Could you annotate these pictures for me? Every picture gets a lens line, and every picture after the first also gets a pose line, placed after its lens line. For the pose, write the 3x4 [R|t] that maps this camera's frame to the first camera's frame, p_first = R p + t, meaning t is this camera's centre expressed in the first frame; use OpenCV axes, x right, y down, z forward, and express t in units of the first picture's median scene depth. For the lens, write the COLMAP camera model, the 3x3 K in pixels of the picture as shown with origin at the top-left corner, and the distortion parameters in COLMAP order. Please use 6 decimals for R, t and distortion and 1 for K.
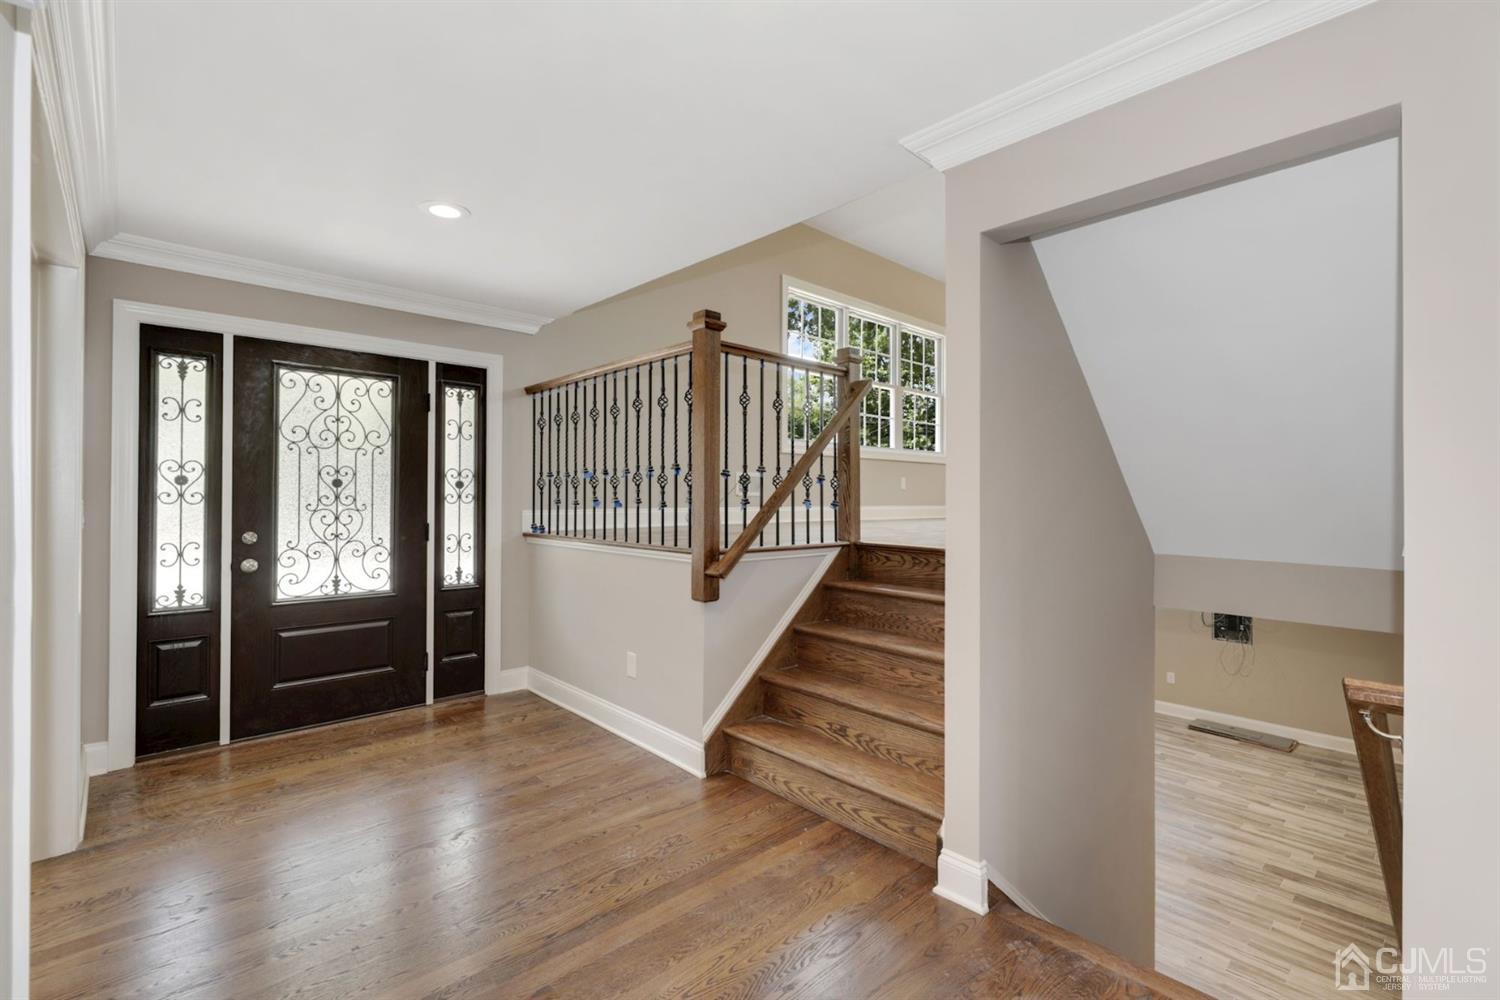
lens RADIAL K [[687.0, 0, 743.6], [0, 687.0, 495.1], [0, 0, 1]] dist [-0.001103, 0.000491]
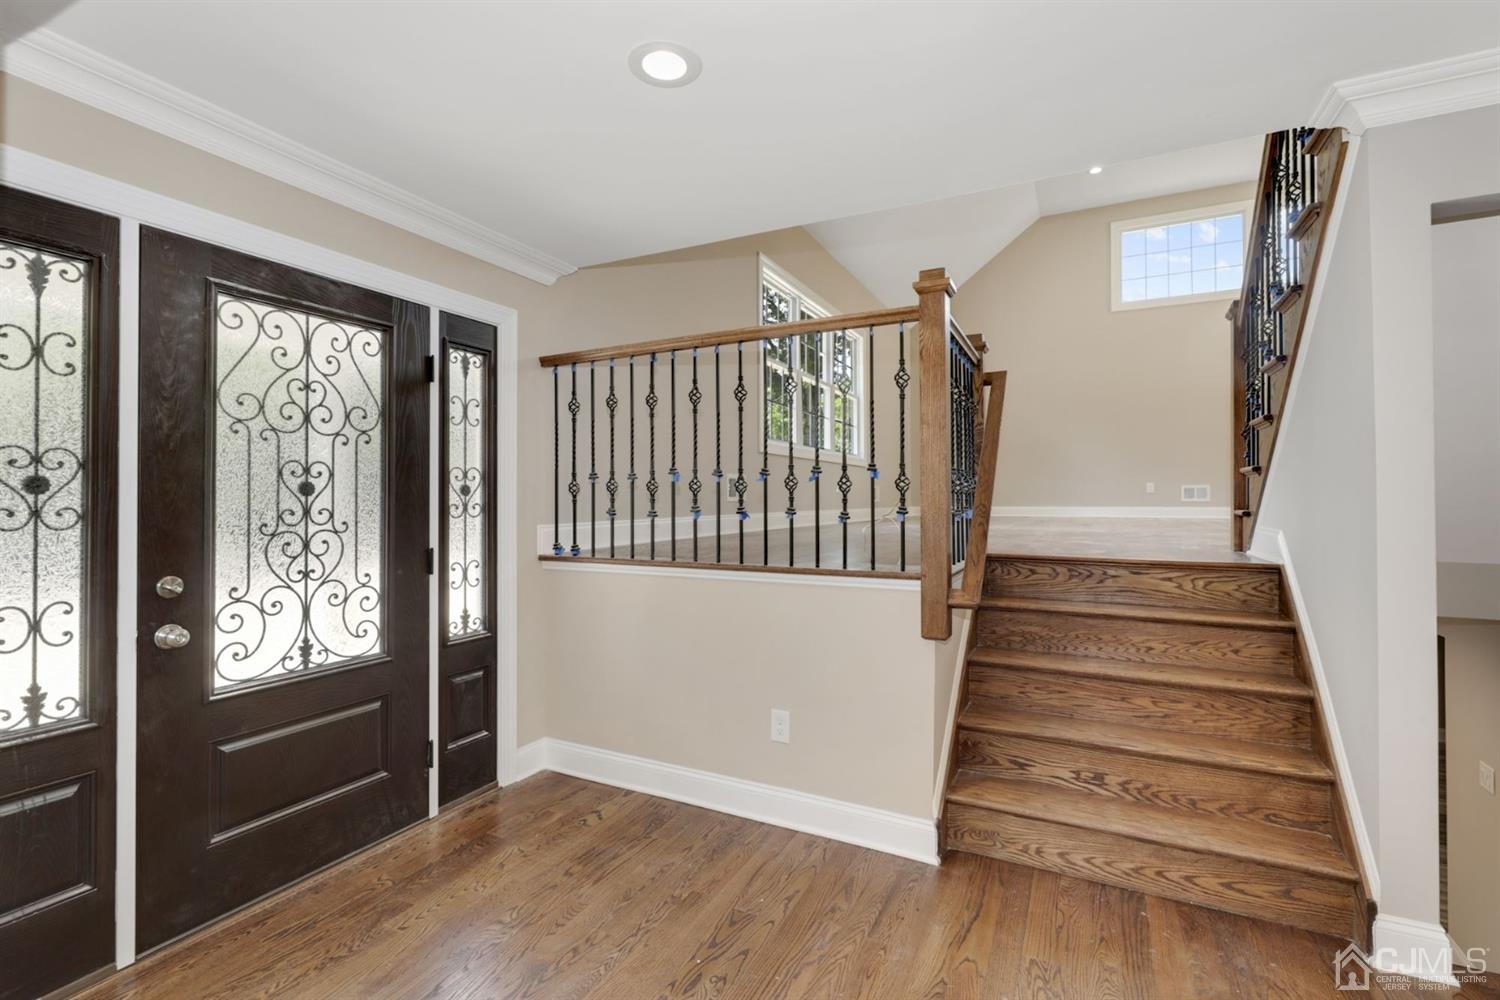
lens RADIAL K [[687.0, 0, 744.0], [0, 687.0, 494.7], [0, 0, 1]] dist [-0.001103, 0.000491]
pose [[0.934213, -0.005512, 0.356674, -0.470694], [0.006902, 0.999973, -0.002624, -0.008357], [-0.356650, 0.004913, 0.934225, 0.298126]]
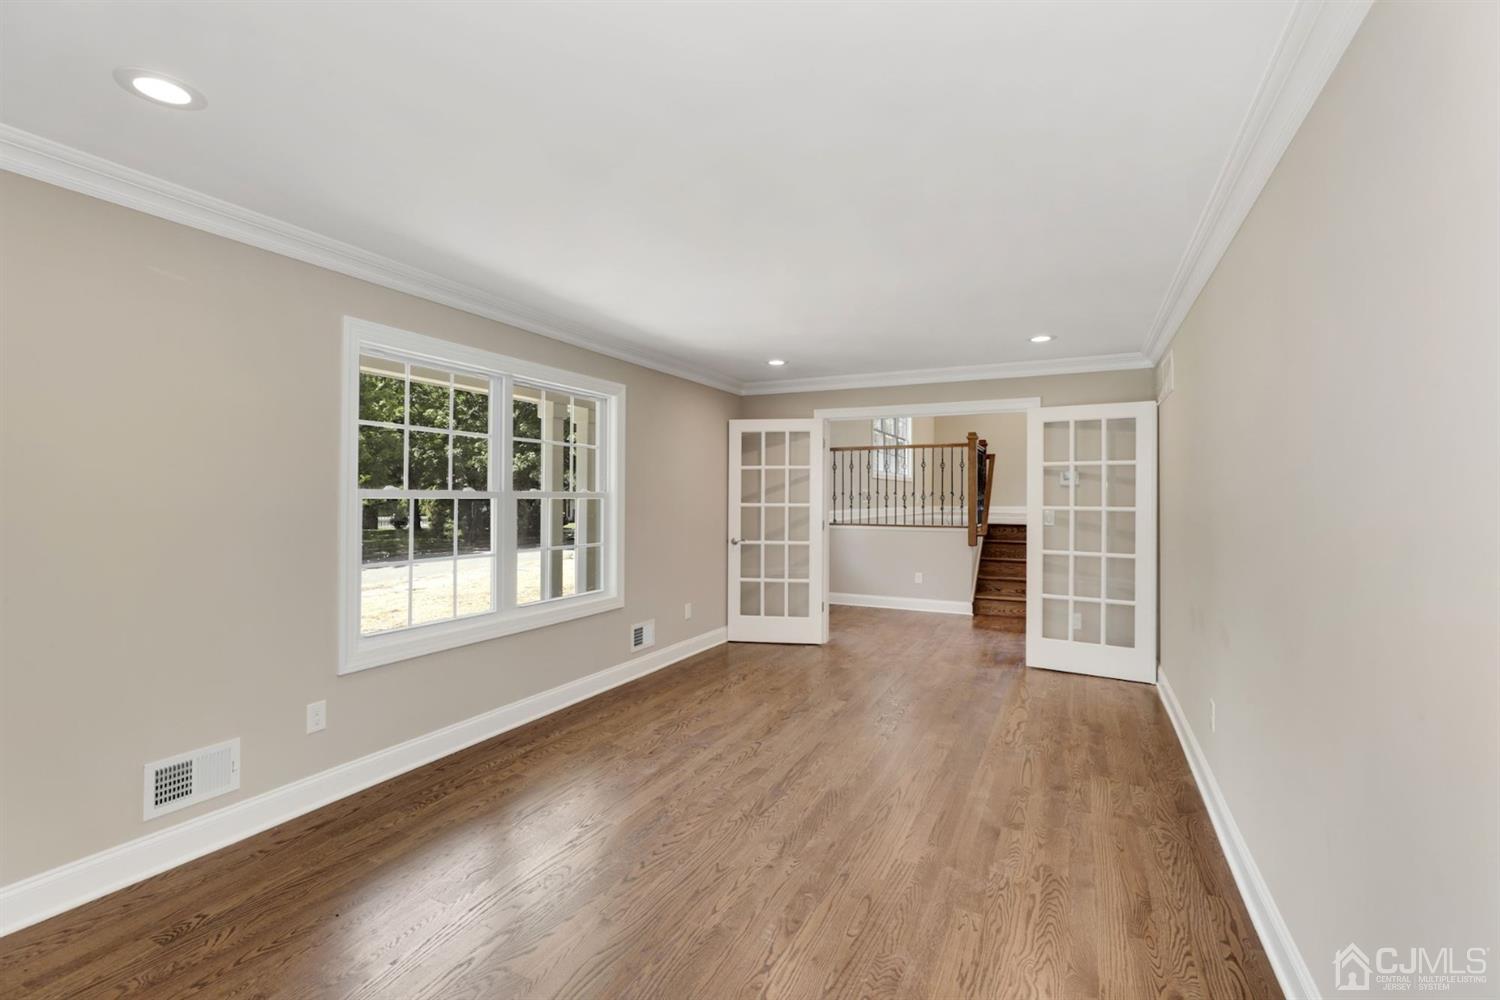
lens RADIAL K [[687.0, 0, 751.7], [0, 687.0, 501.1], [0, 0, 1]] dist [-0.001103, 0.000491]
pose [[0.927420, -0.006906, 0.373957, -1.528908], [0.004377, 0.999961, 0.007613, -0.029222], [-0.373996, -0.005423, 0.927415, -0.908047]]
